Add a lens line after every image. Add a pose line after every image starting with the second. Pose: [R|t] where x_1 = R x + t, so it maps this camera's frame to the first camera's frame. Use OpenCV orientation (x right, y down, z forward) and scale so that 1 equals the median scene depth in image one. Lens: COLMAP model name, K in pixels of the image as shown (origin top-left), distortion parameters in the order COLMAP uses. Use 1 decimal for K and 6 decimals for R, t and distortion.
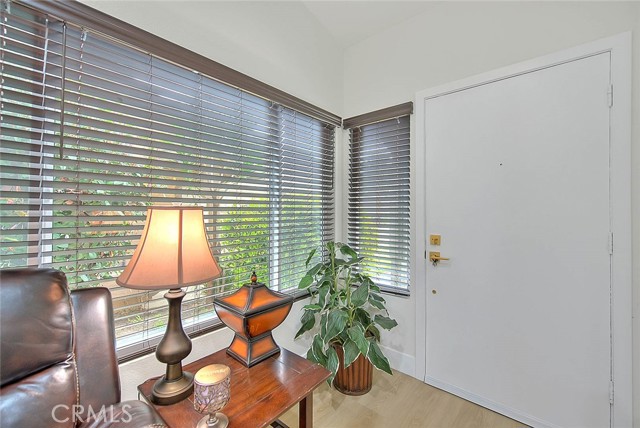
lens RADIAL K [[260.9, 0, 319.3], [0, 260.9, 209.7], [0, 0, 1]] dist [-0.000832, -0.000136]
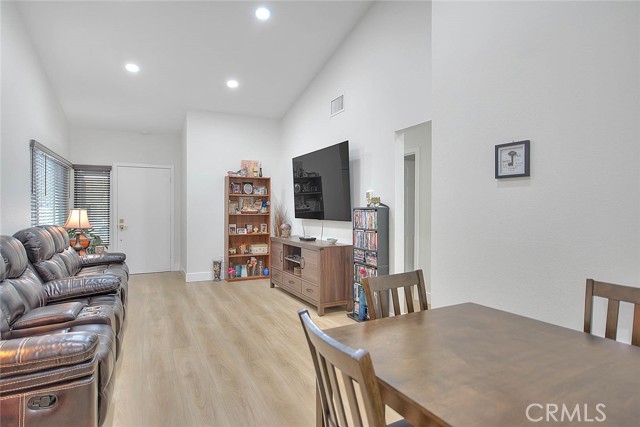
lens RADIAL K [[348.5, 0, 320.4], [0, 348.5, 207.8], [0, 0, 1]] dist [-0.000437, -0.000159]
pose [[0.381817, -0.000953, 0.924237, -1.937278], [-0.005524, 0.999979, 0.003314, -0.036118], [-0.924221, -0.006371, 0.381804, -2.088396]]
